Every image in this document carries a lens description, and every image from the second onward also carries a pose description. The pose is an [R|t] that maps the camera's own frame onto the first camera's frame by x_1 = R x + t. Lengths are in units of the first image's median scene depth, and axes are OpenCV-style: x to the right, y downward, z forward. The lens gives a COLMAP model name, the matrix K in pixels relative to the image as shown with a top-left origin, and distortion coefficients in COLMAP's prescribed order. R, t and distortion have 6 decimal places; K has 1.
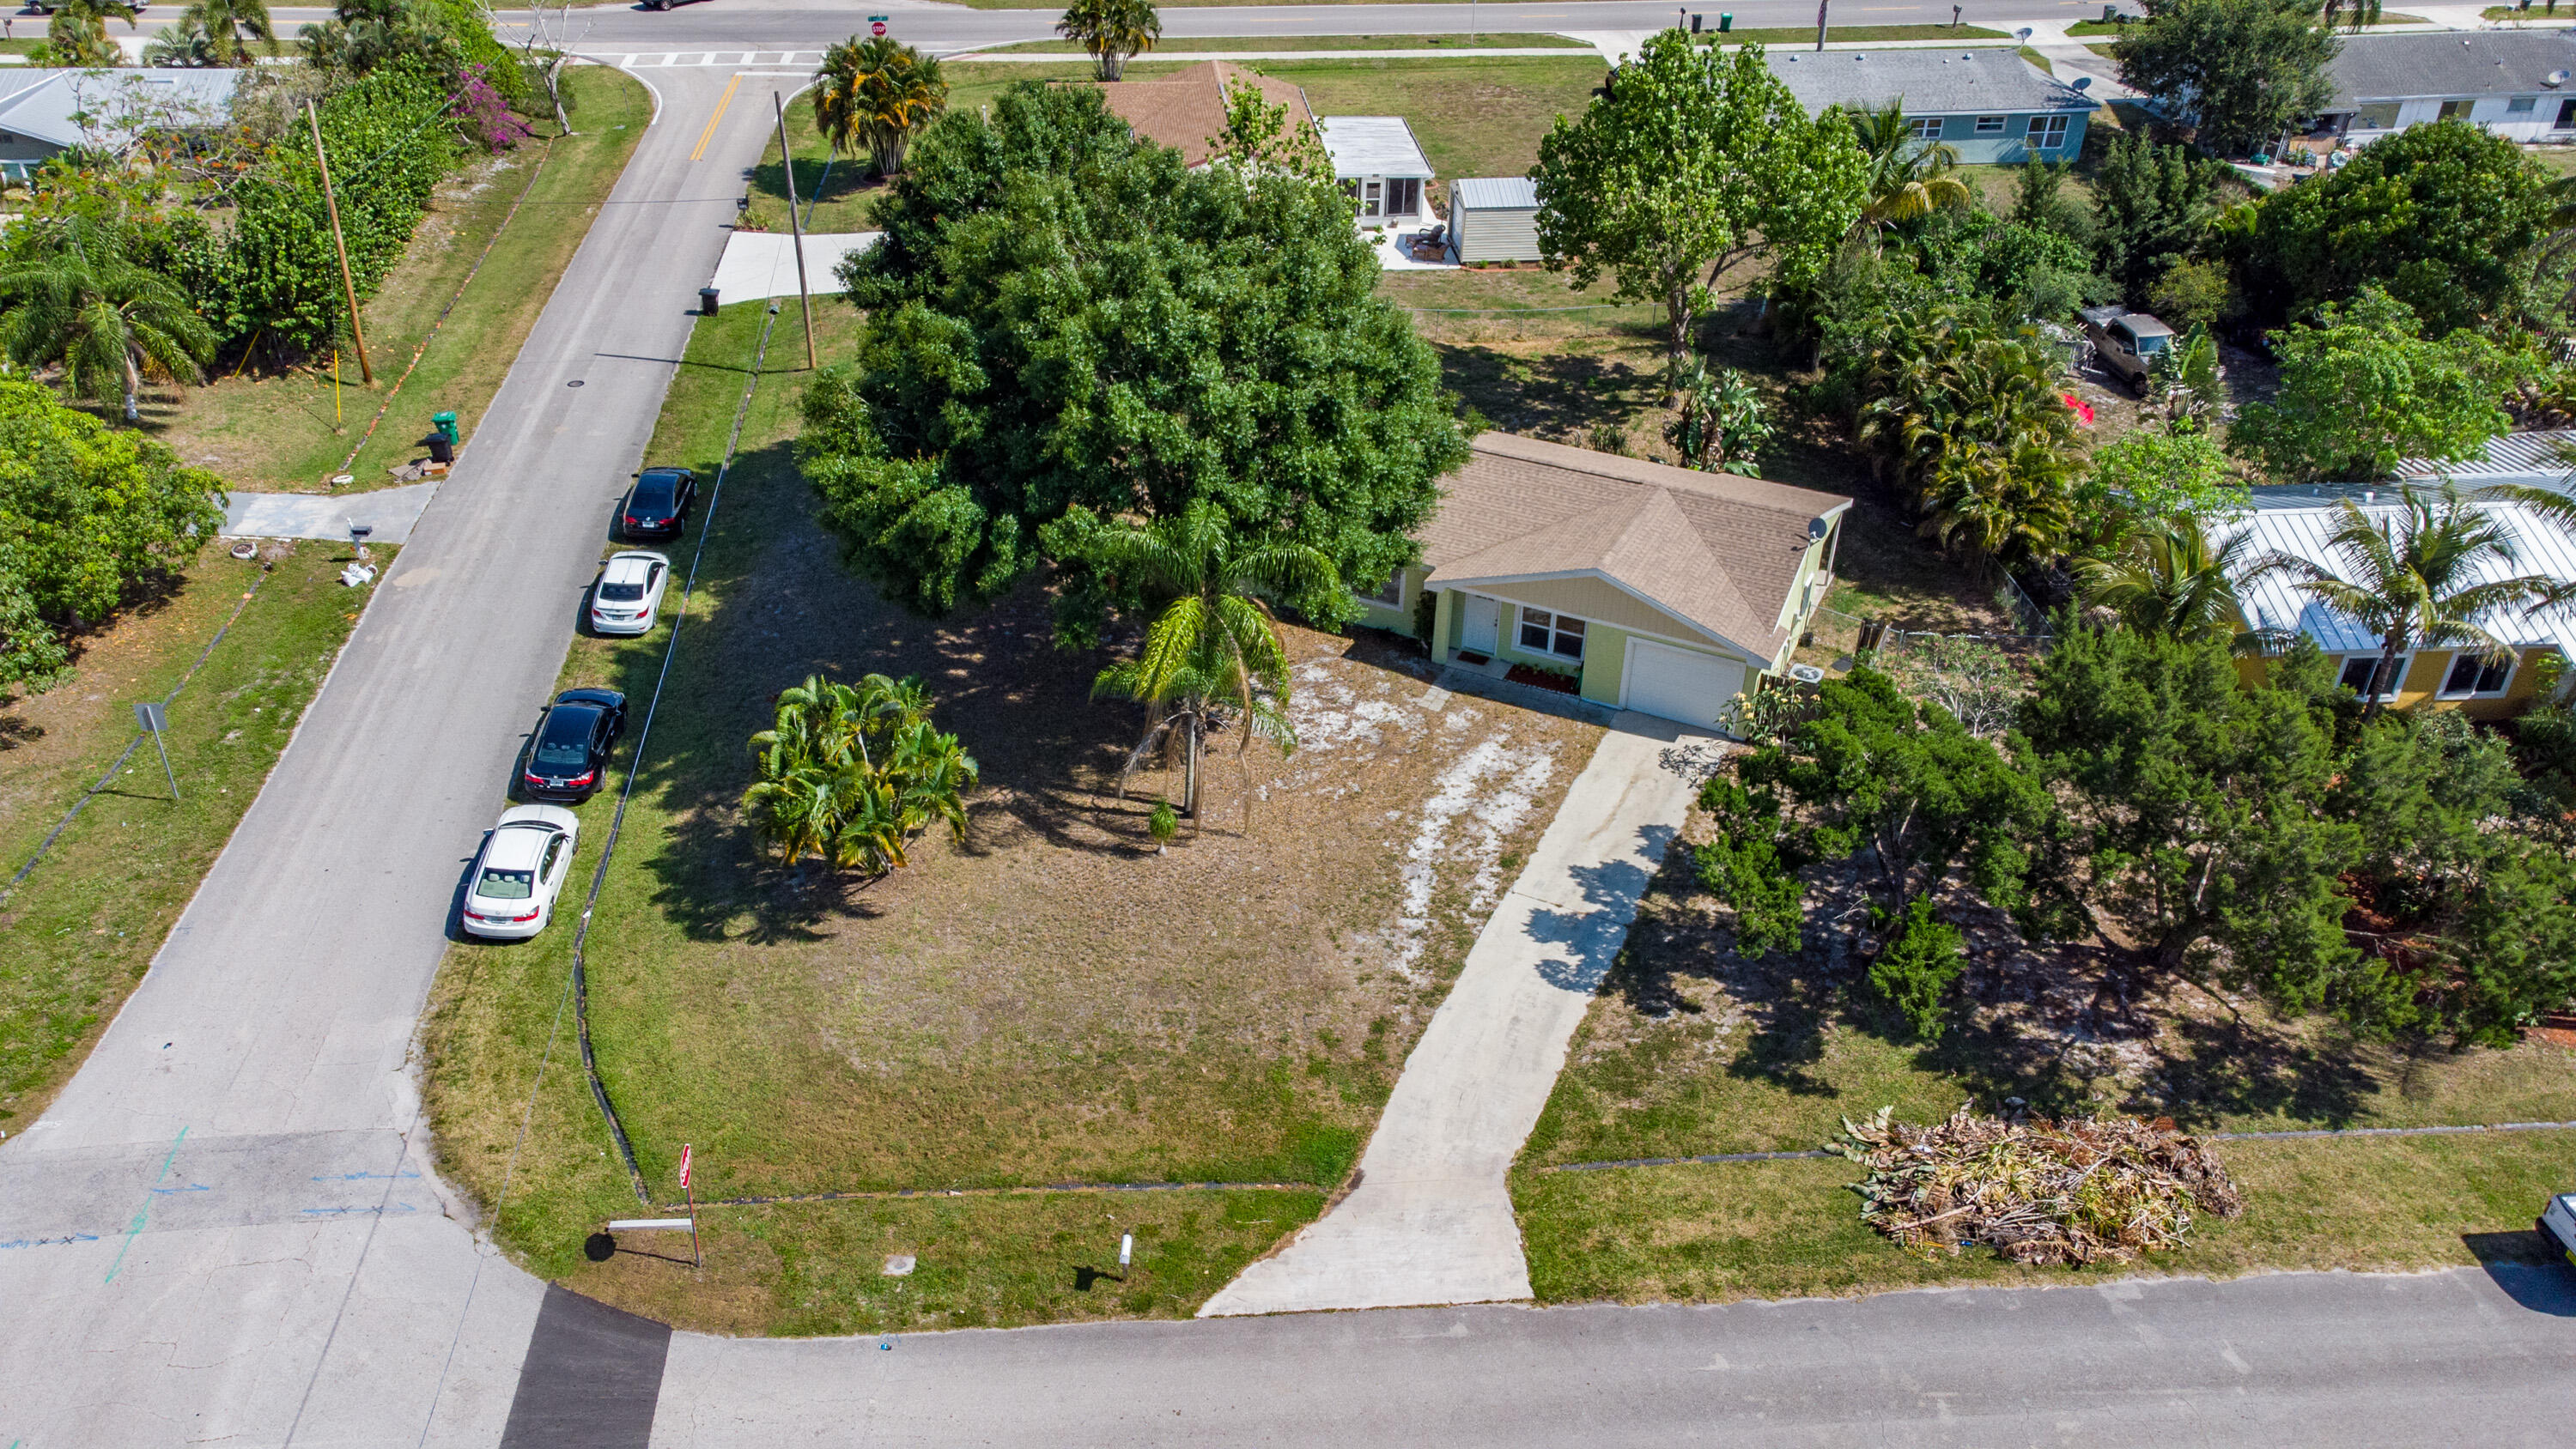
lens RADIAL K [[1981.7, 0, 1220.0], [0, 1981.7, 722.3], [0, 0, 1]] dist [0.000675, 0.091154]
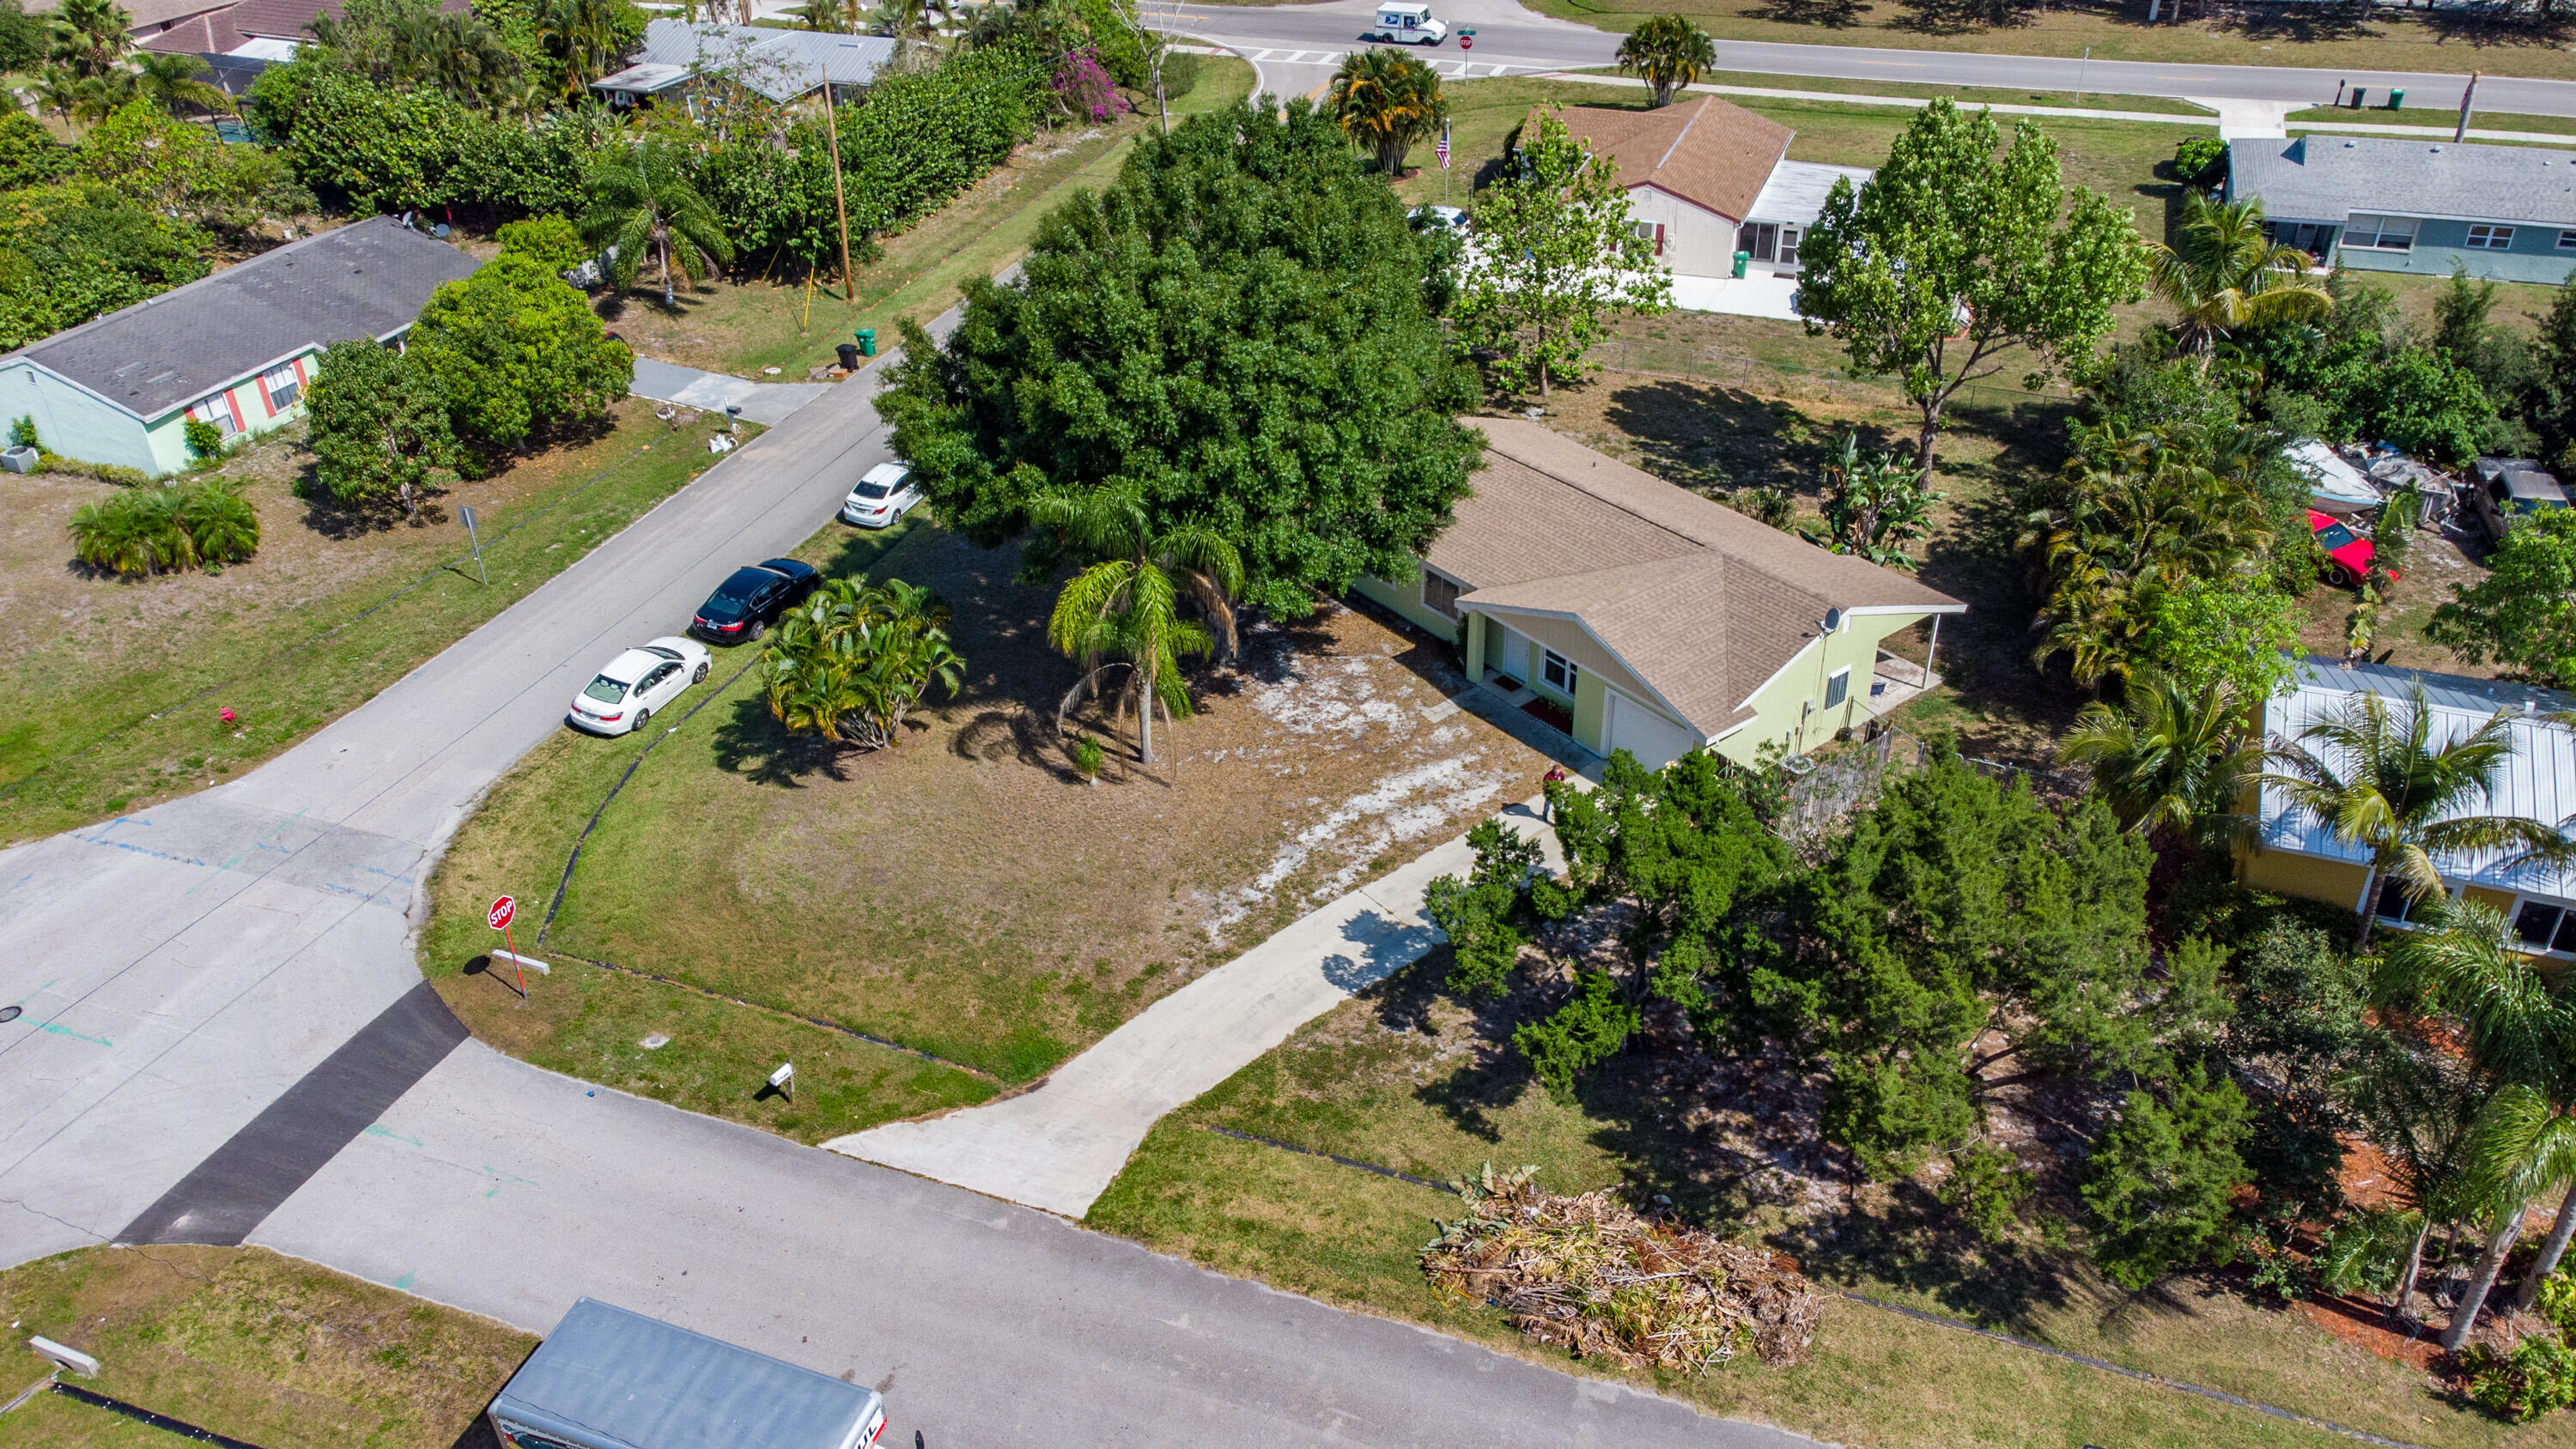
lens RADIAL K [[1908.3, 0, 1297.0], [0, 1908.3, 716.8], [0, 0, 1]] dist [0.024239, 0.041654]
pose [[0.906408, 0.206052, -0.368738, 0.501560], [-0.204202, 0.977917, 0.044506, -0.046616], [0.369765, 0.034957, 0.928467, 0.036966]]
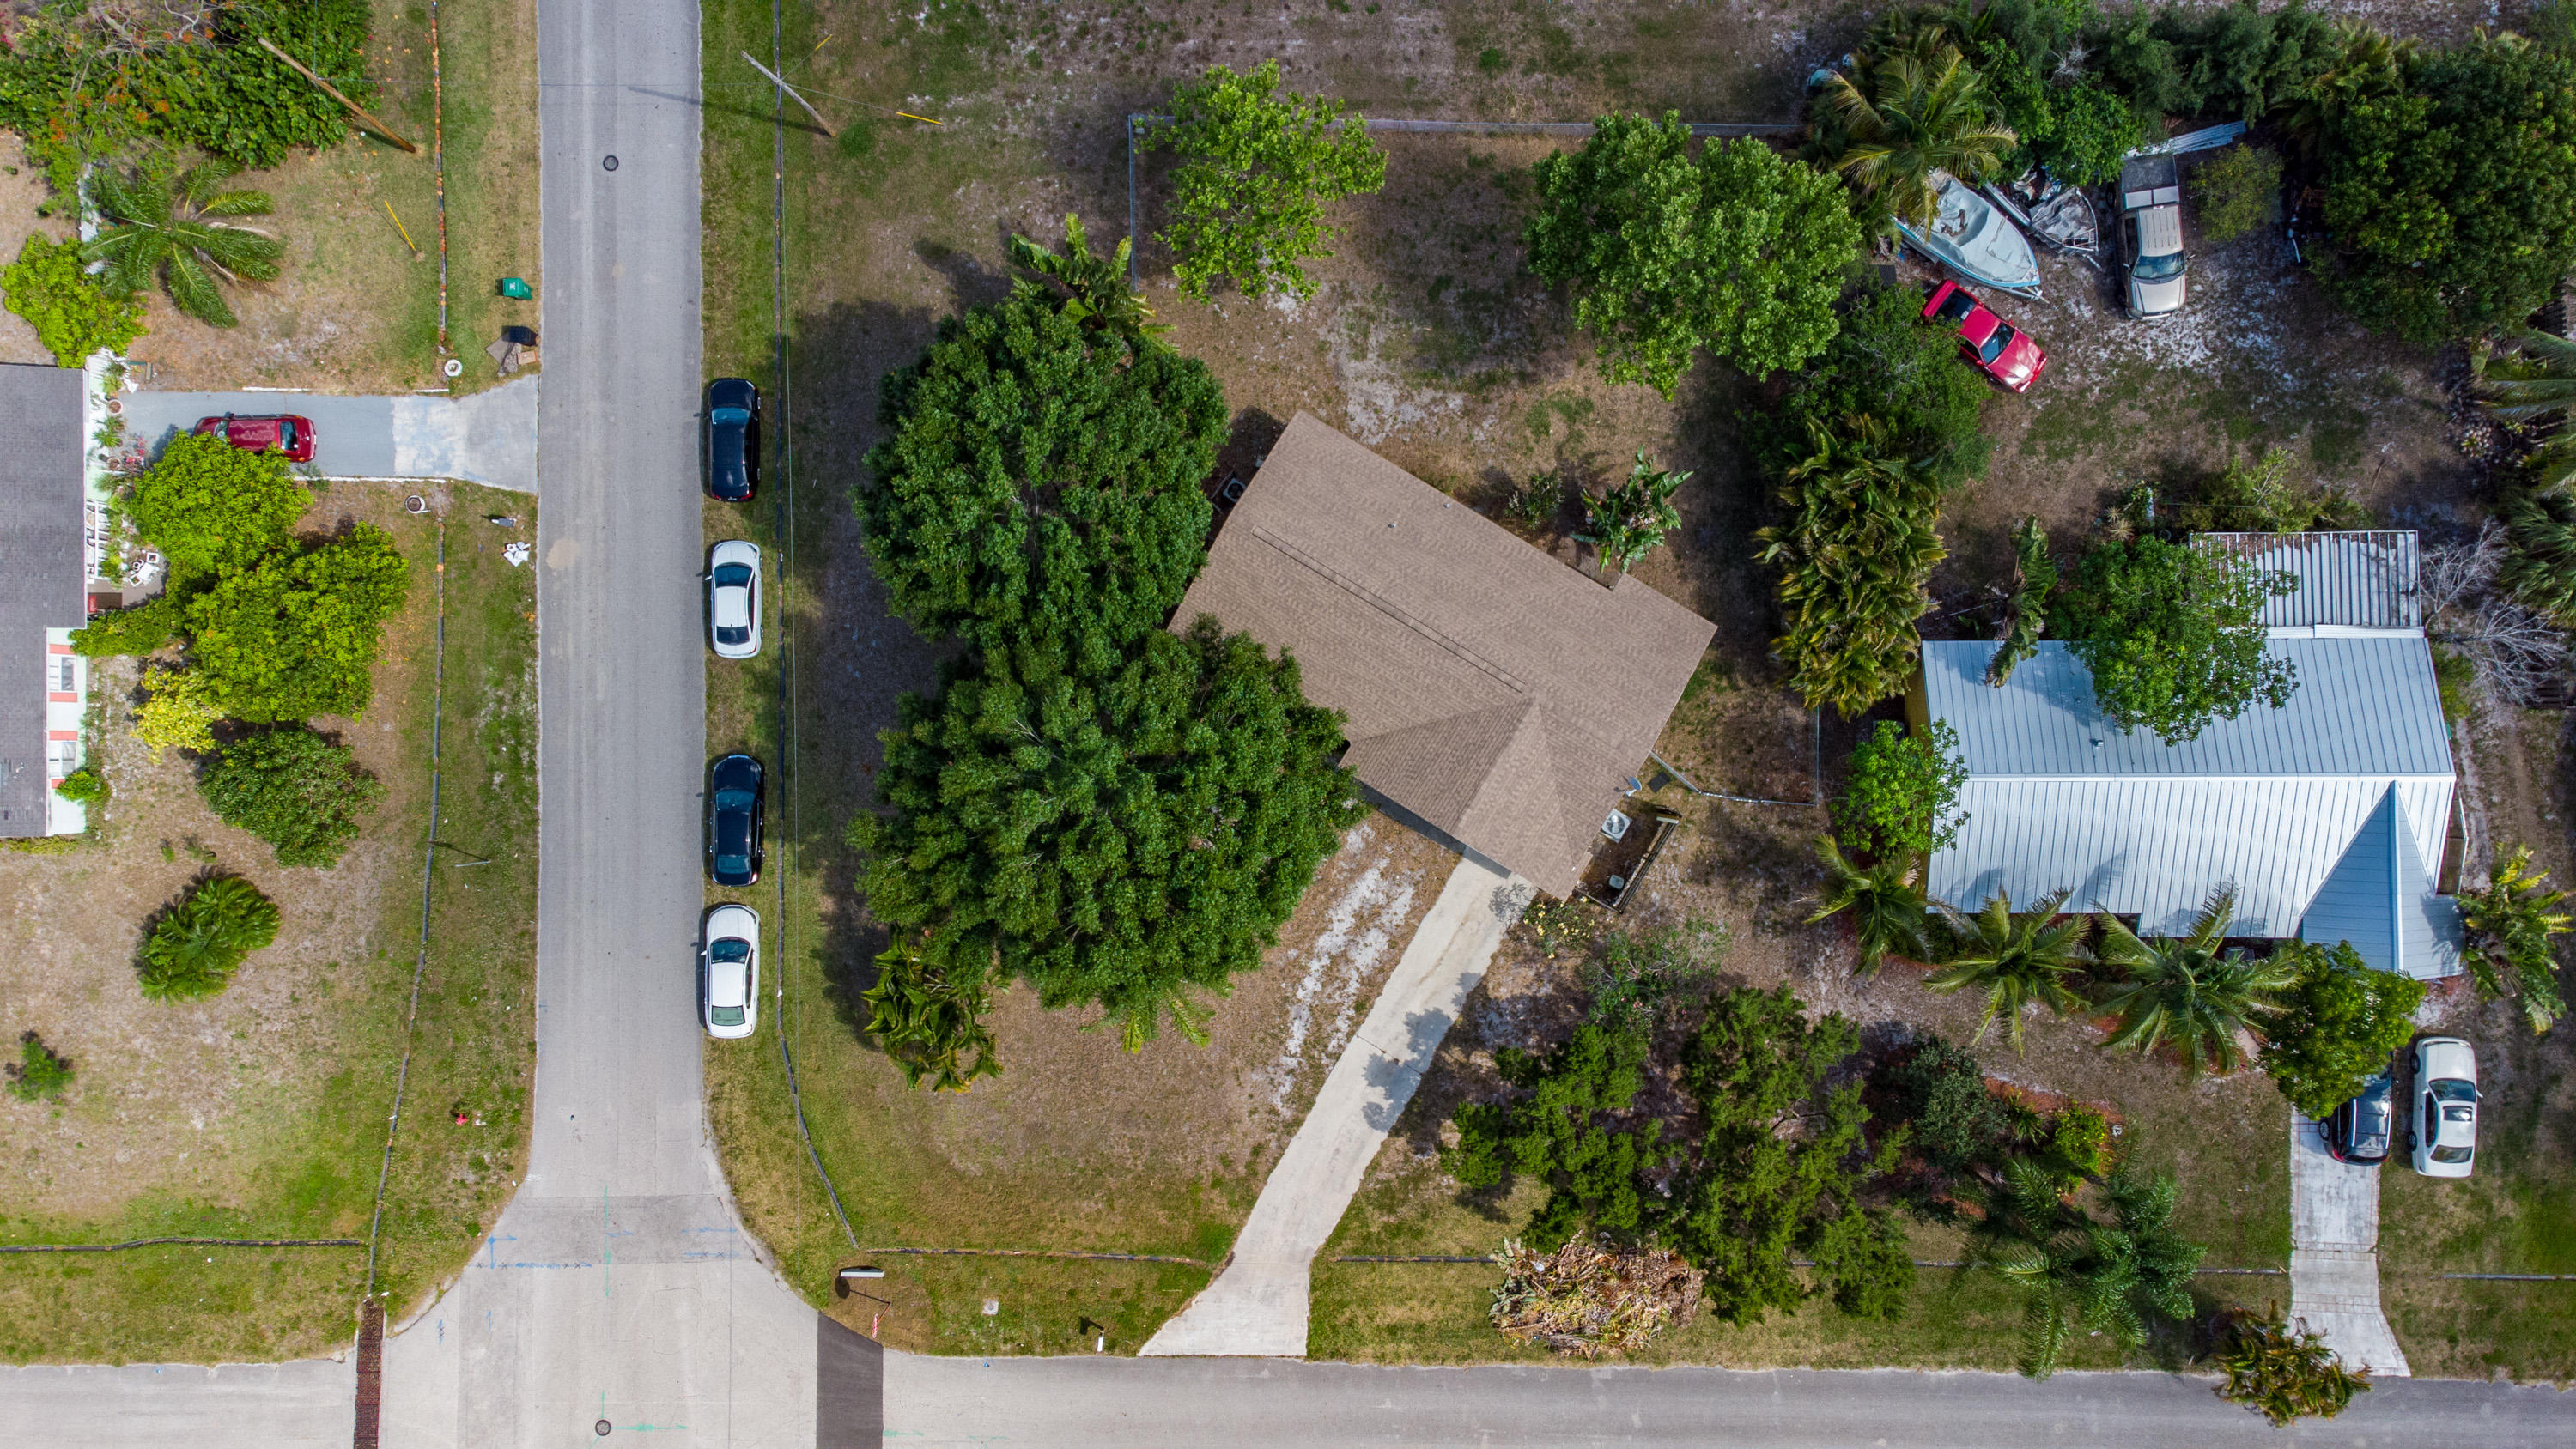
lens RADIAL K [[1908.3, 0, 1297.0], [0, 1908.3, 716.8], [0, 0, 1]] dist [0.024239, 0.041654]
pose [[0.996656, 0.069876, -0.042353, 0.154601], [-0.003218, 0.551504, 0.834166, -1.392949], [0.081647, -0.831240, 0.549885, 0.394921]]
